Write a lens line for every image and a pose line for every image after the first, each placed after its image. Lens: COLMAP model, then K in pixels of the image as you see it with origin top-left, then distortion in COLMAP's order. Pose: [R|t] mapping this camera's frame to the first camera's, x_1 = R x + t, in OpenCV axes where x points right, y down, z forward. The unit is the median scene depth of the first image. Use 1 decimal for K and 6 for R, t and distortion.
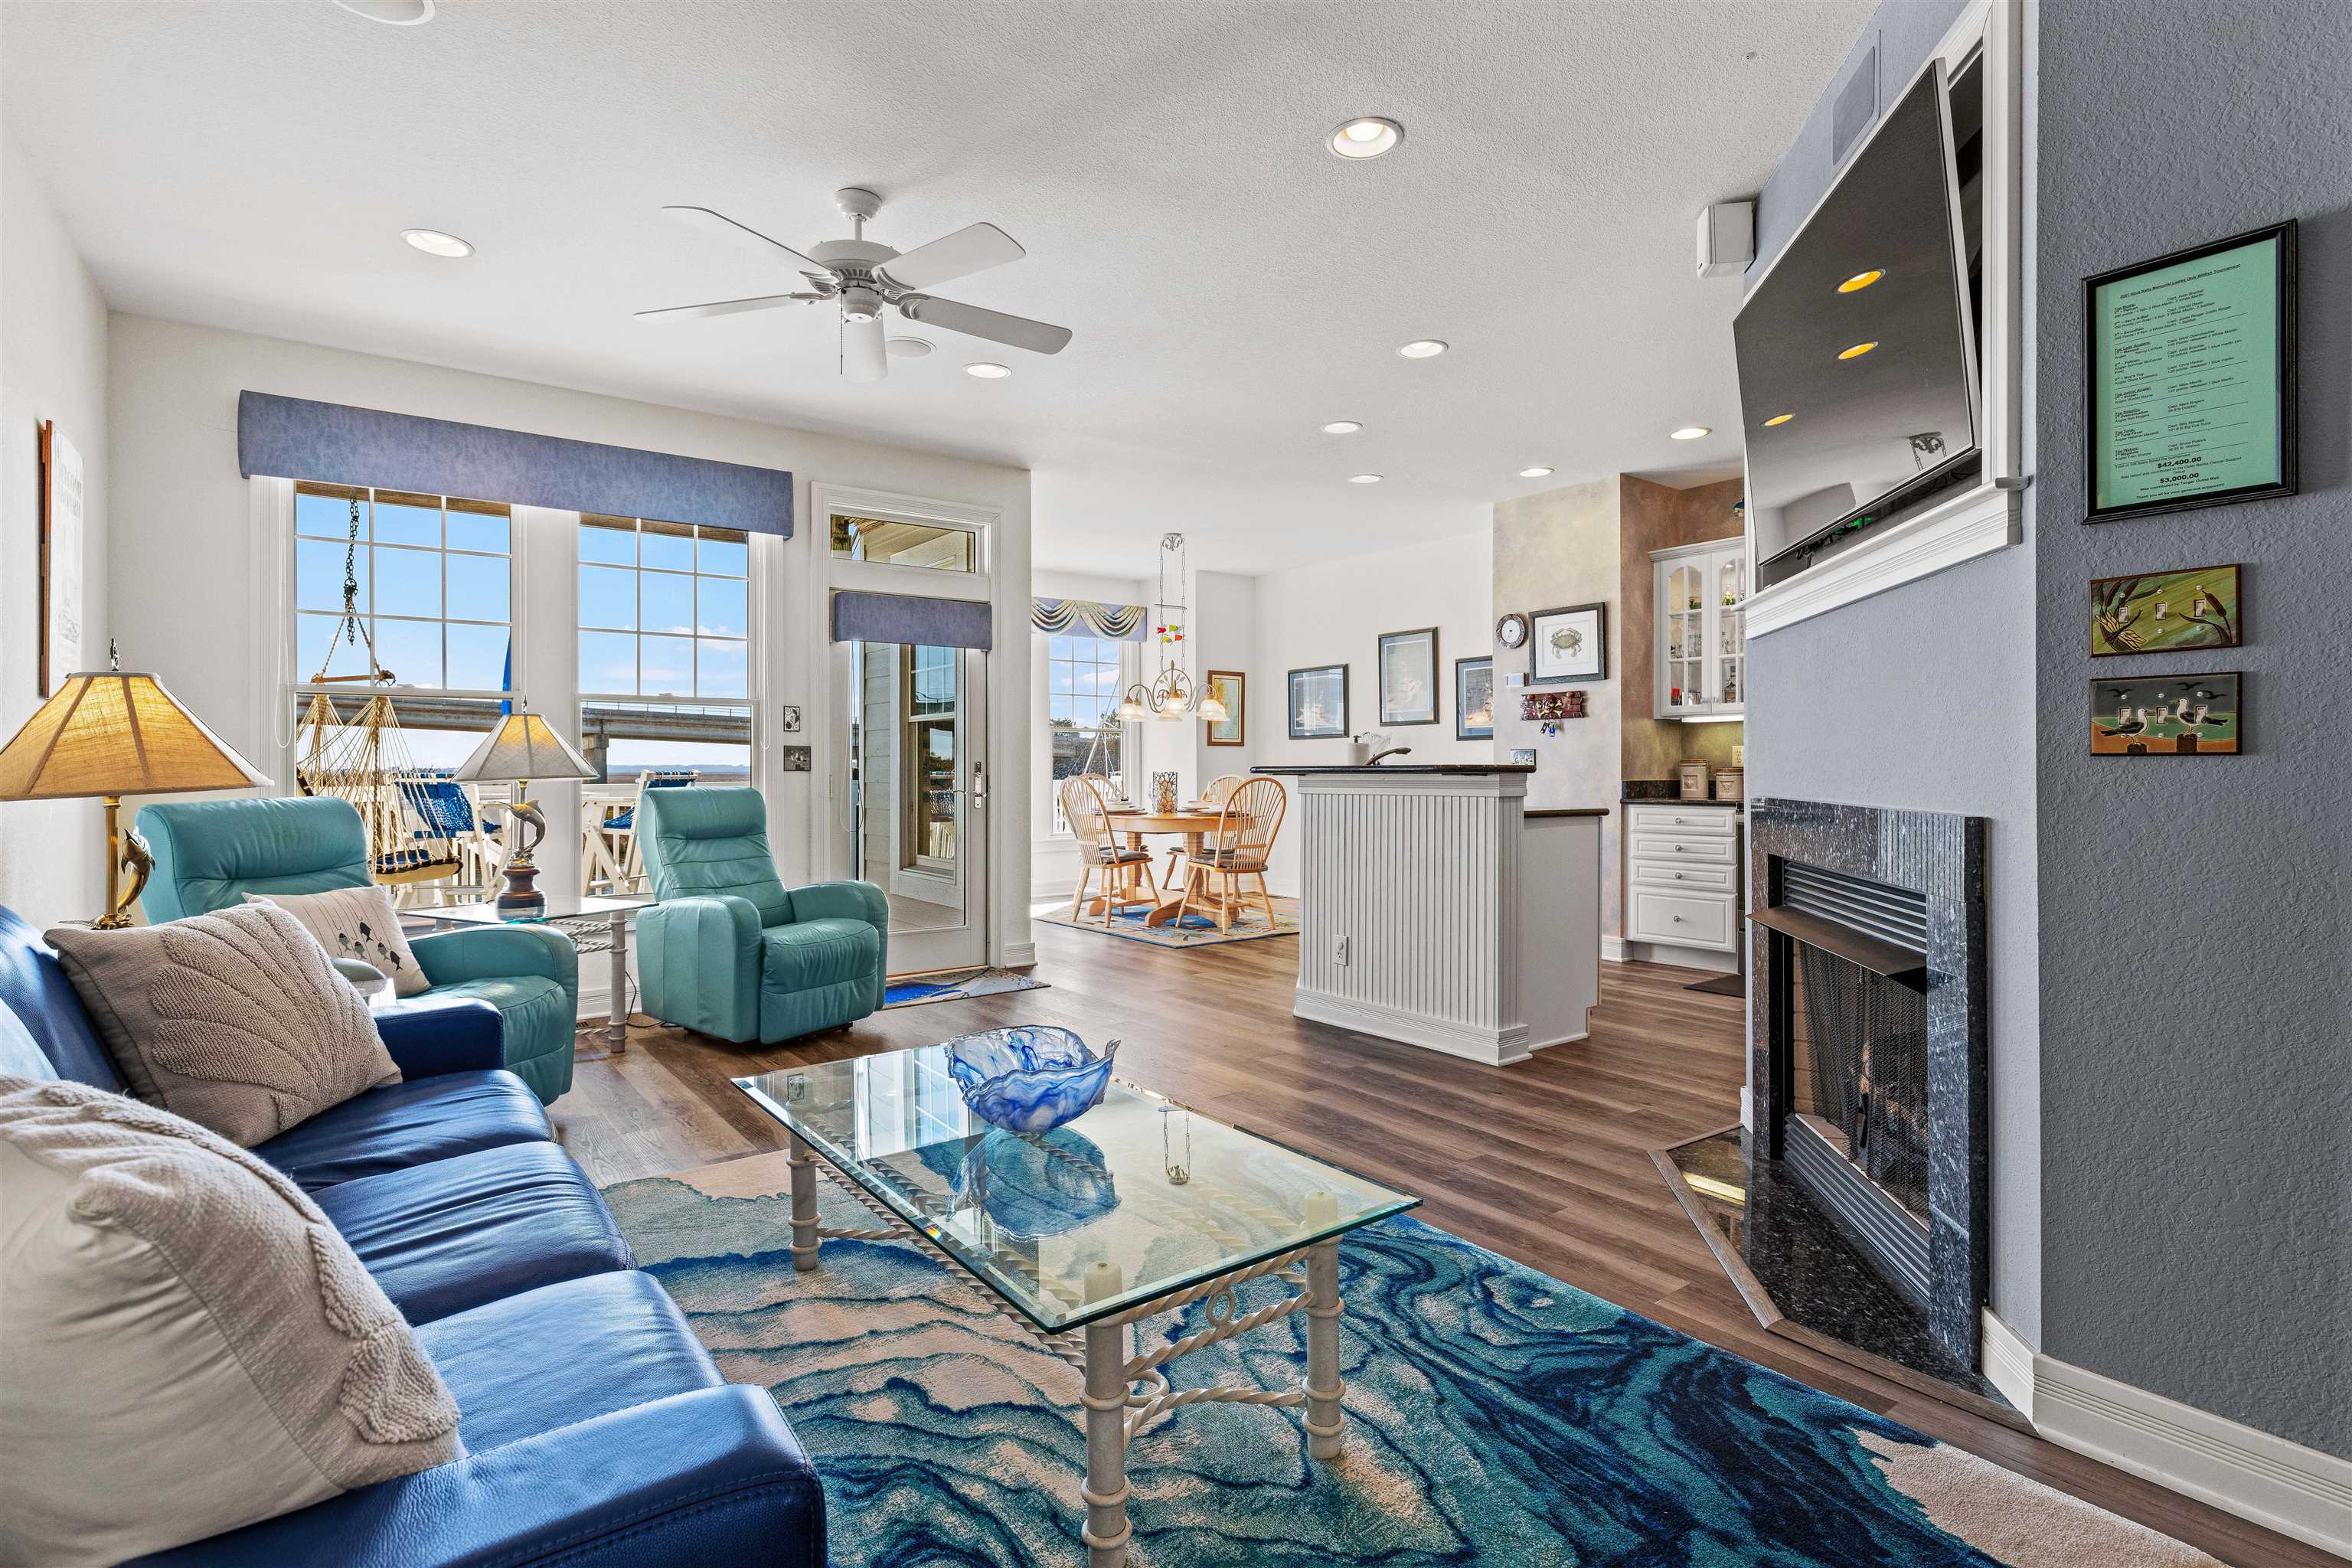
lens RADIAL K [[1165.5, 0, 1178.3], [0, 1165.5, 771.5], [0, 0, 1]] dist [-0.000789, -0.000636]
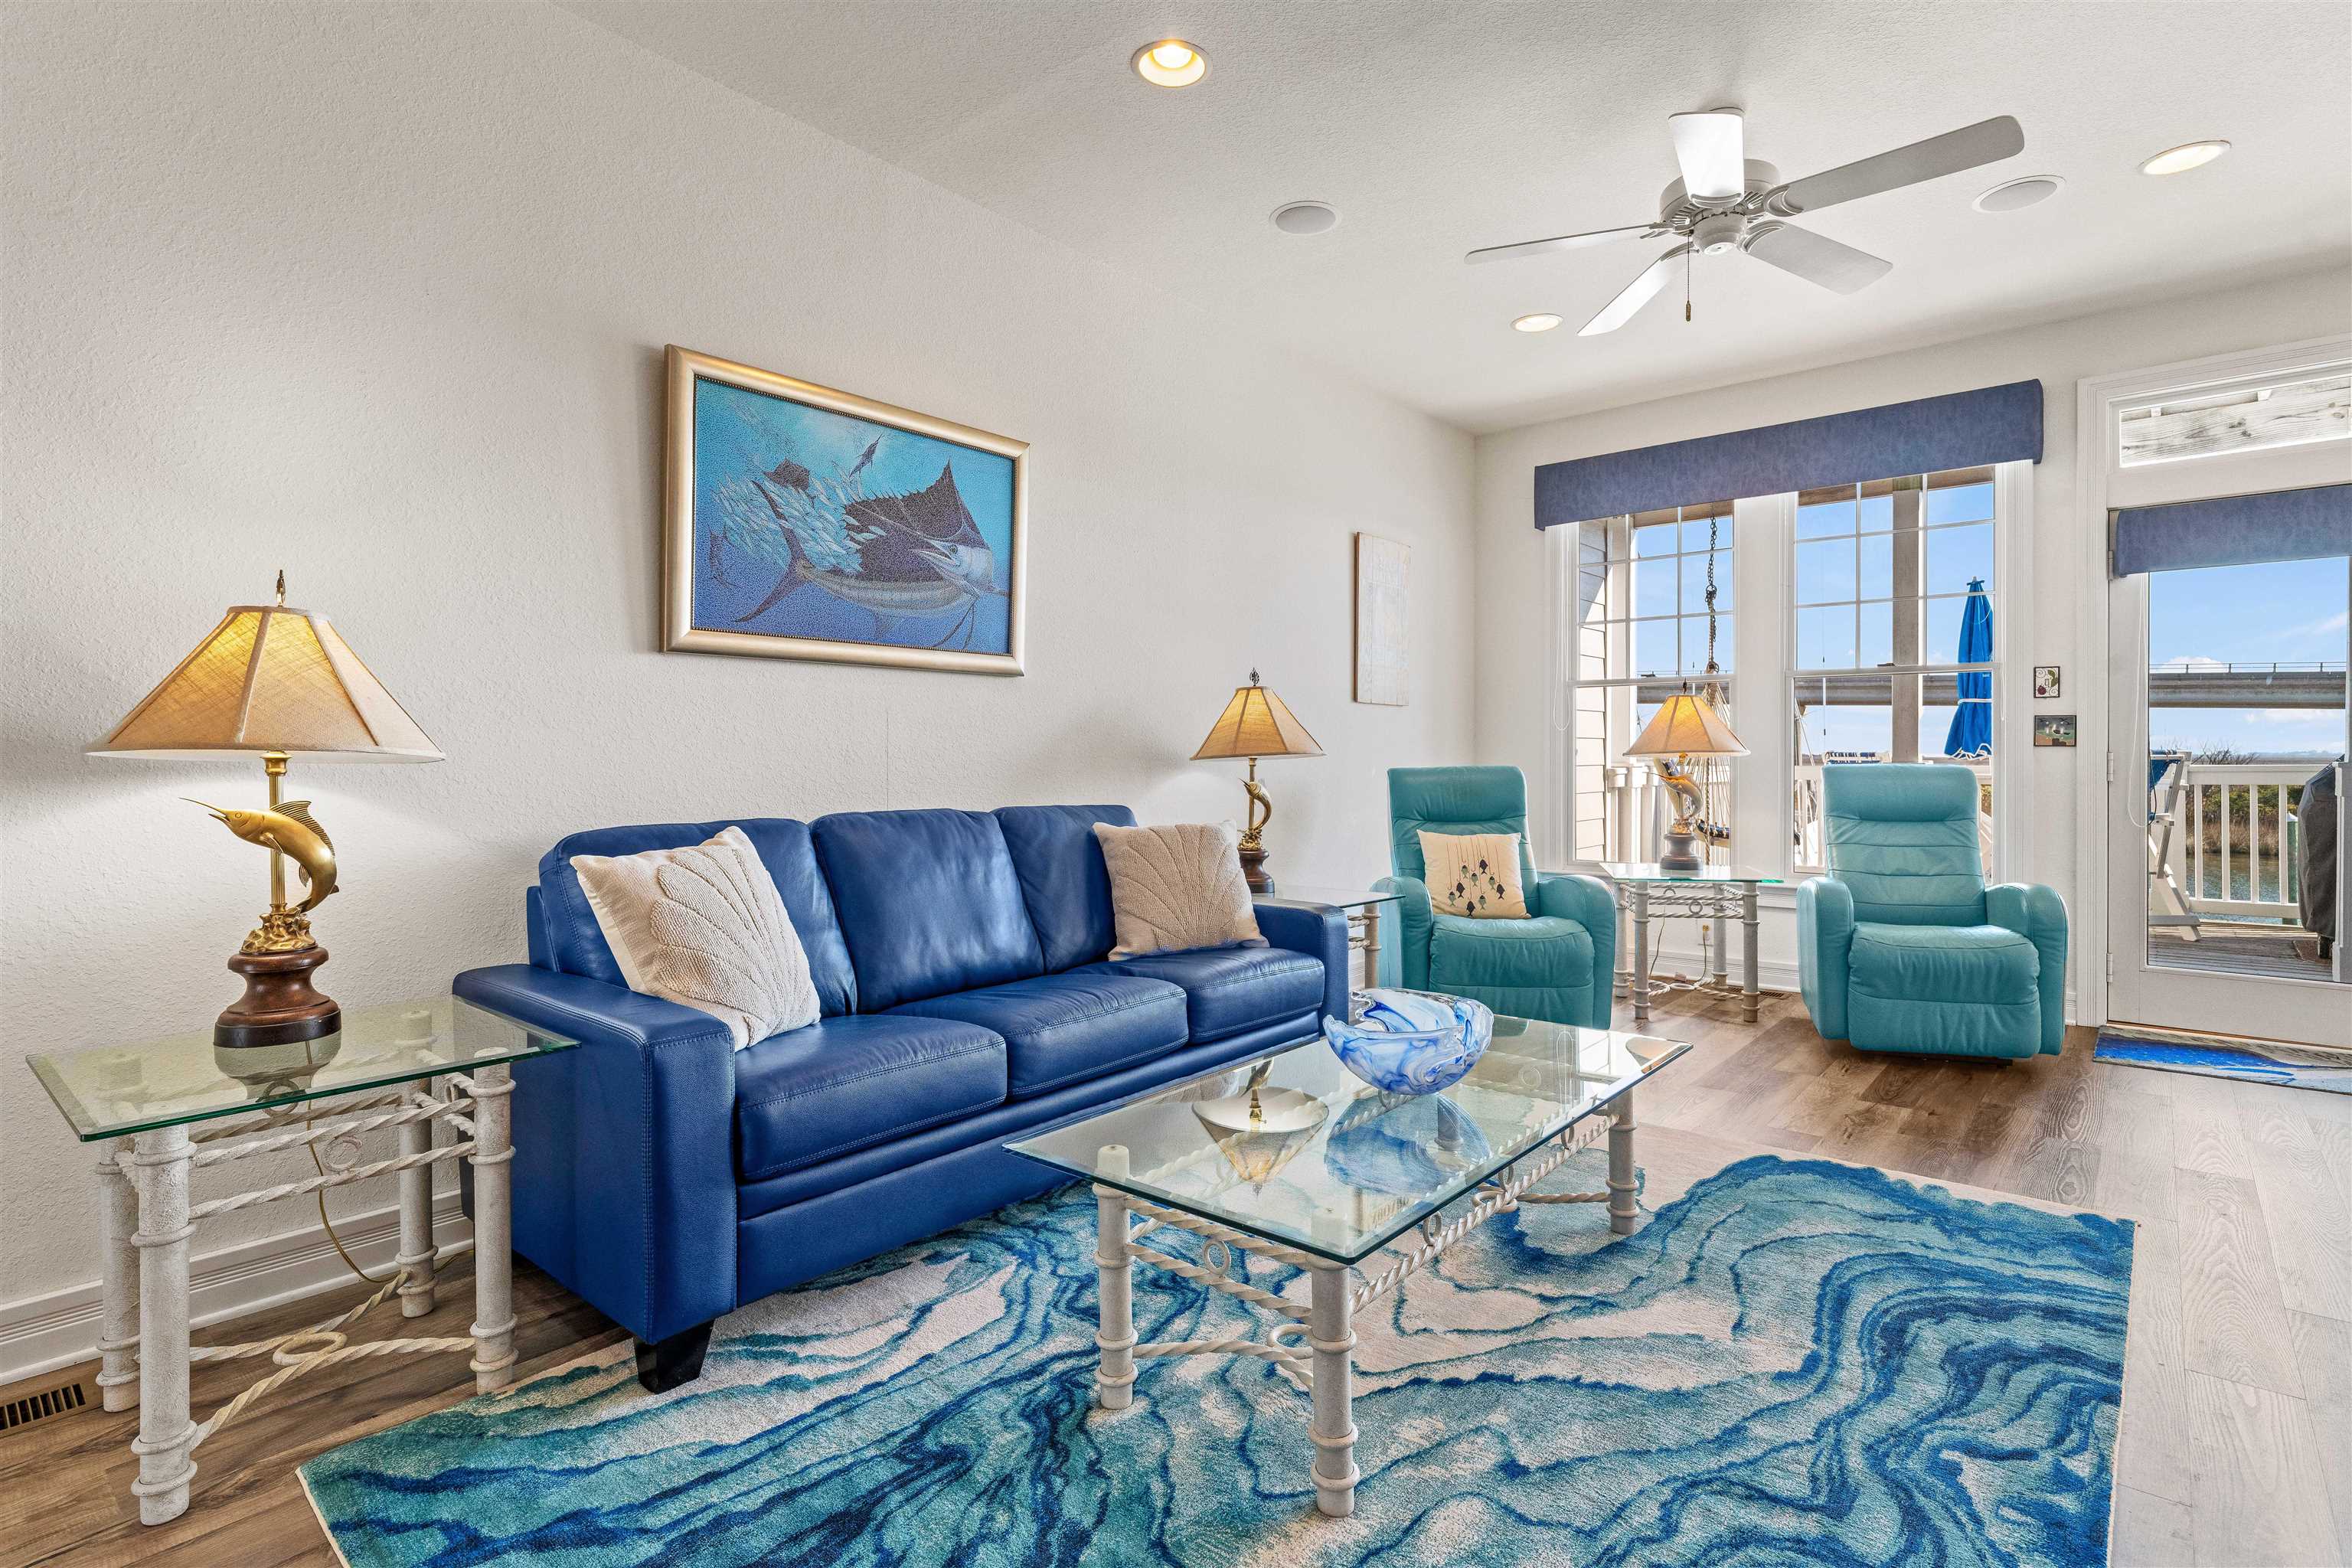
lens RADIAL K [[1128.8, 0, 1137.5], [0, 1128.8, 749.3], [0, 0, 1]] dist [0.001075, -0.000345]
pose [[0.199955, 0.001656, -0.979804, 0.355573], [0.000691, 0.999998, 0.001831, -0.000206], [0.979805, -0.001043, 0.199953, 0.253246]]
